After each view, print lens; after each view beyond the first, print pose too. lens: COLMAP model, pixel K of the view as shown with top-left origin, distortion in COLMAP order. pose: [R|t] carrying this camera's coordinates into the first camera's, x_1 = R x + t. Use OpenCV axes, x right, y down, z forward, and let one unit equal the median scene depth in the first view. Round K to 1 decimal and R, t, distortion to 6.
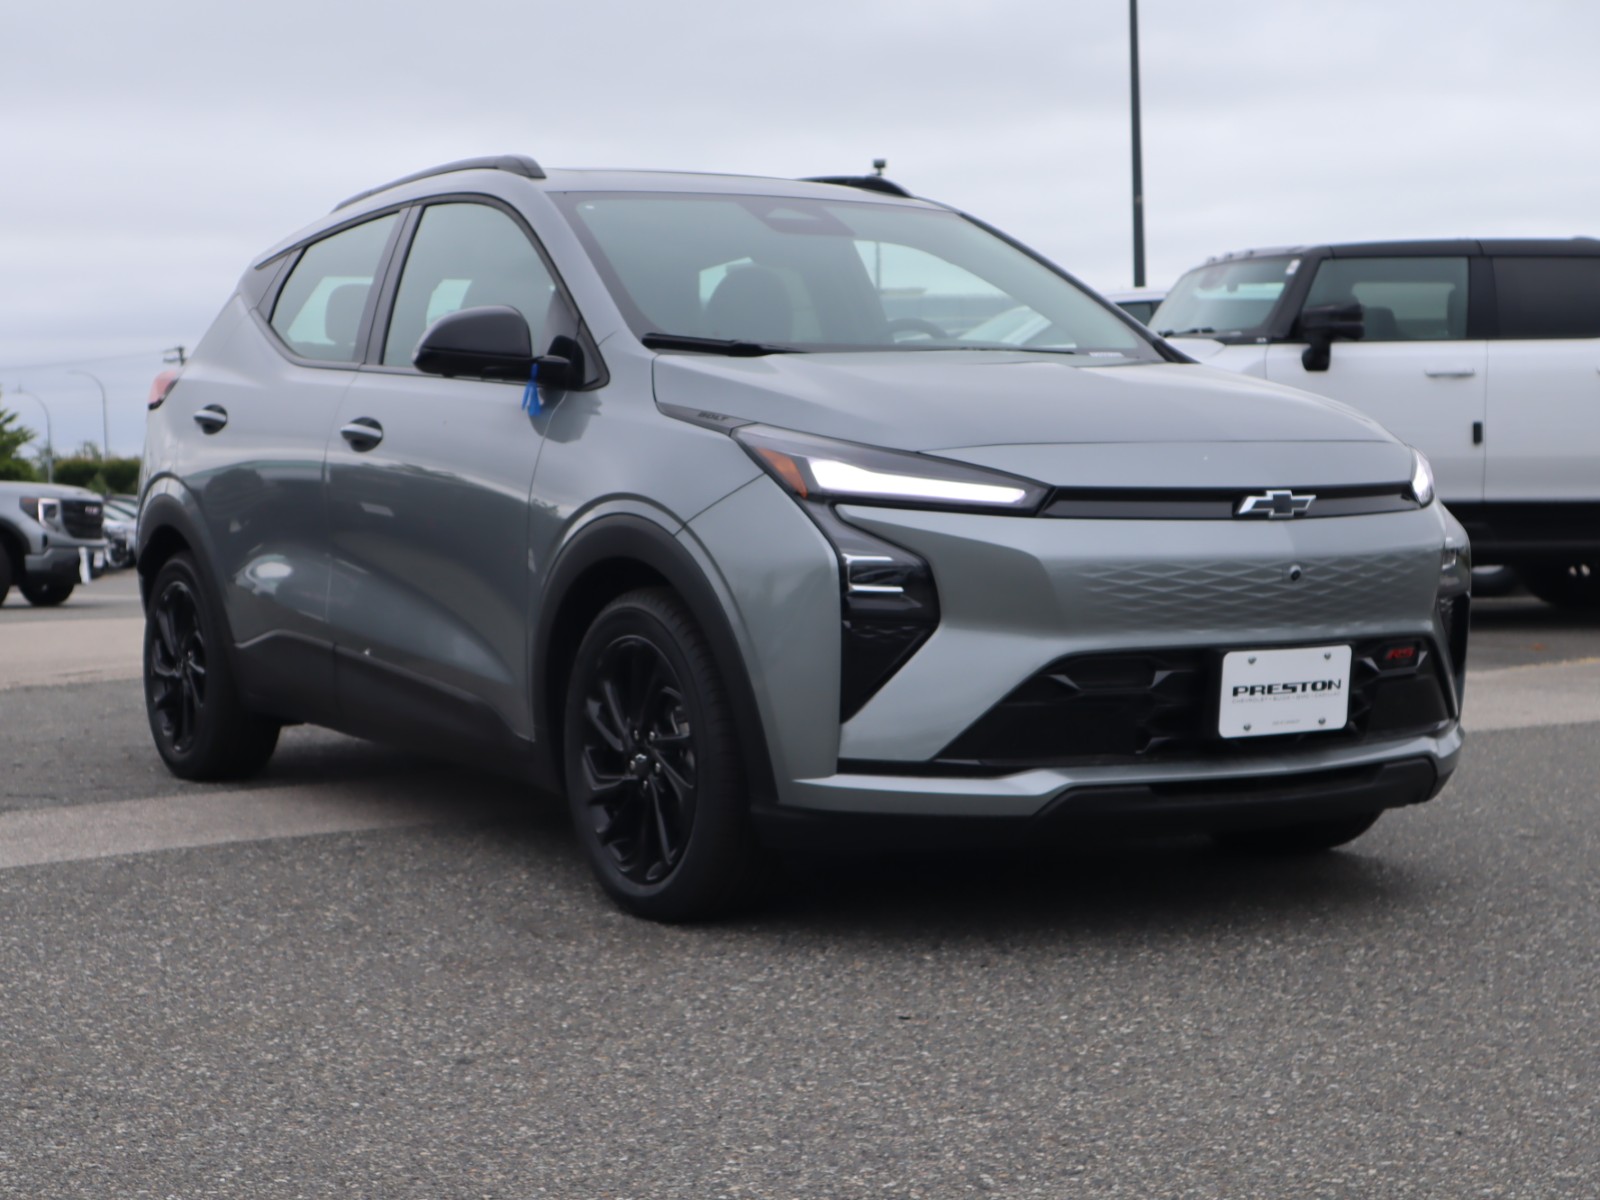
lens RADIAL K [[2996.4, 0, 799.1], [0, 2996.4, 598.7], [0, 0, 1]] dist [0.038831, 0.000000]
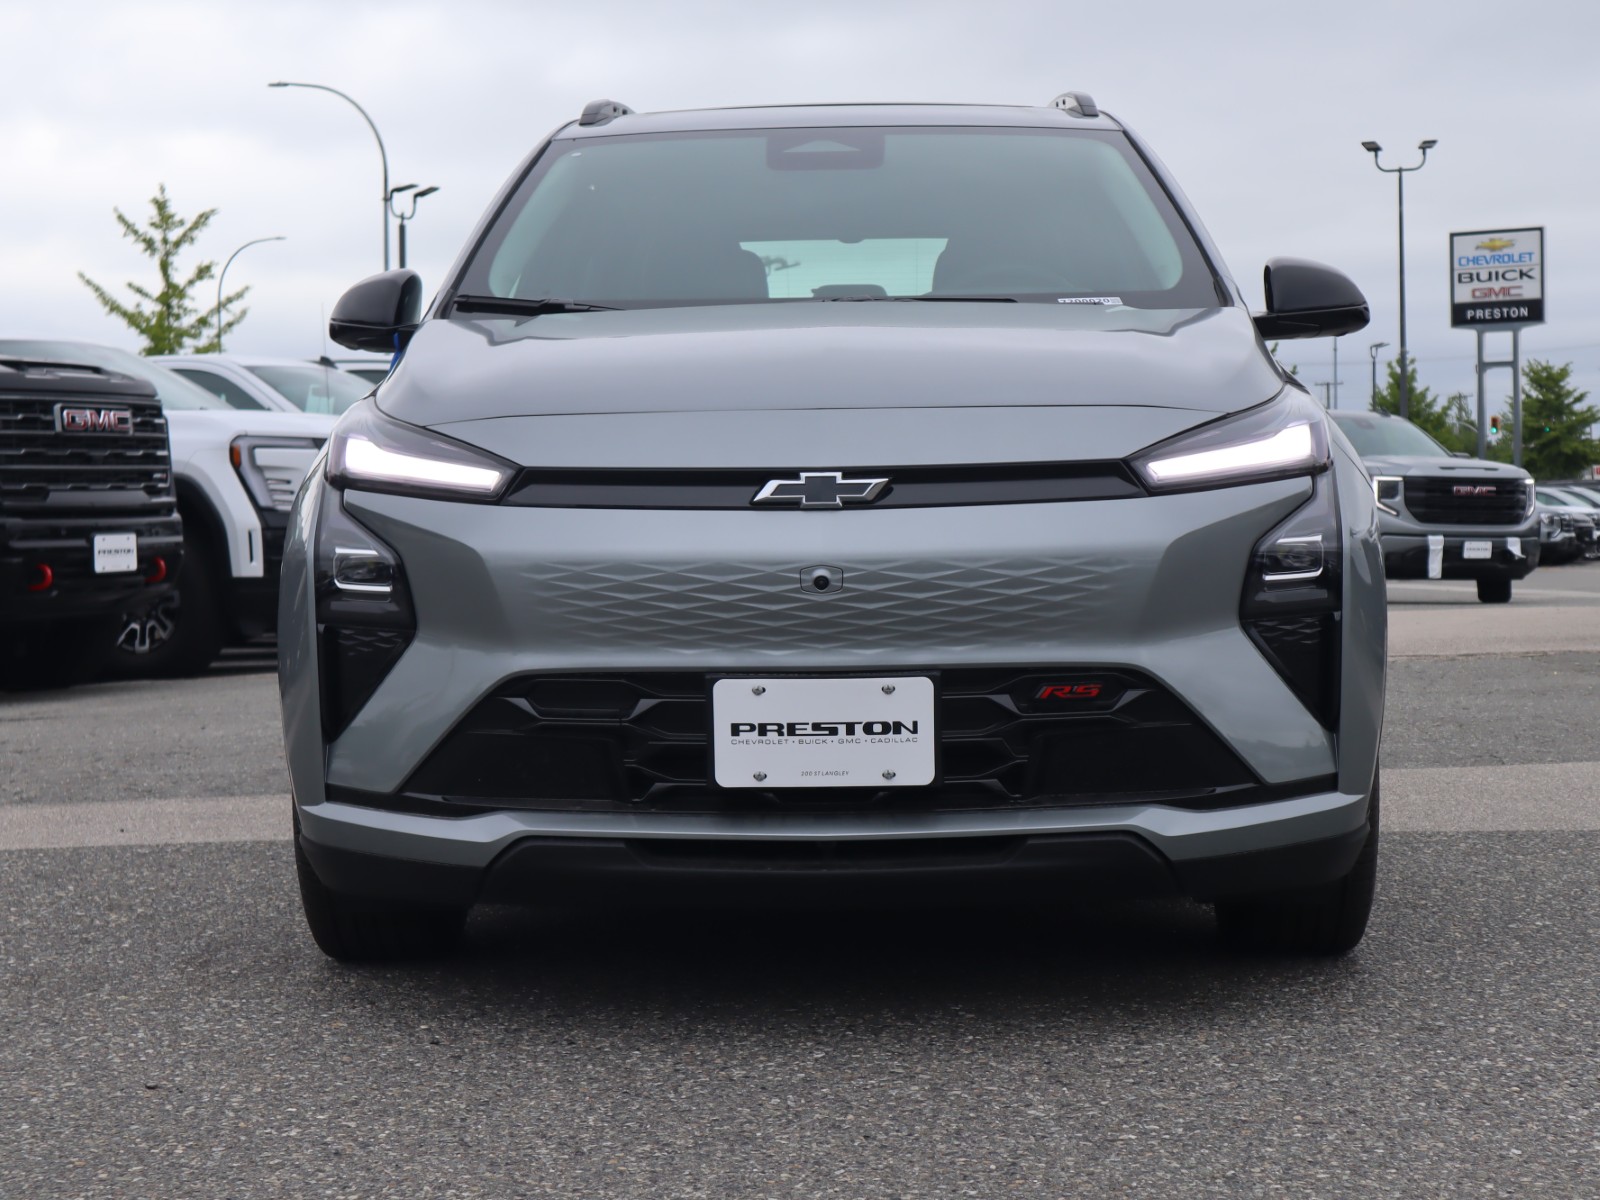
lens RADIAL K [[3154.0, 0, 800.0], [0, 3154.0, 602.1], [0, 0, 1]] dist [-0.106713, 0.000000]
pose [[0.789781, 0.023386, -0.612943, 0.656928], [-0.020457, 0.999721, 0.011783, -0.012136], [0.613047, 0.003233, 0.790039, 0.360008]]
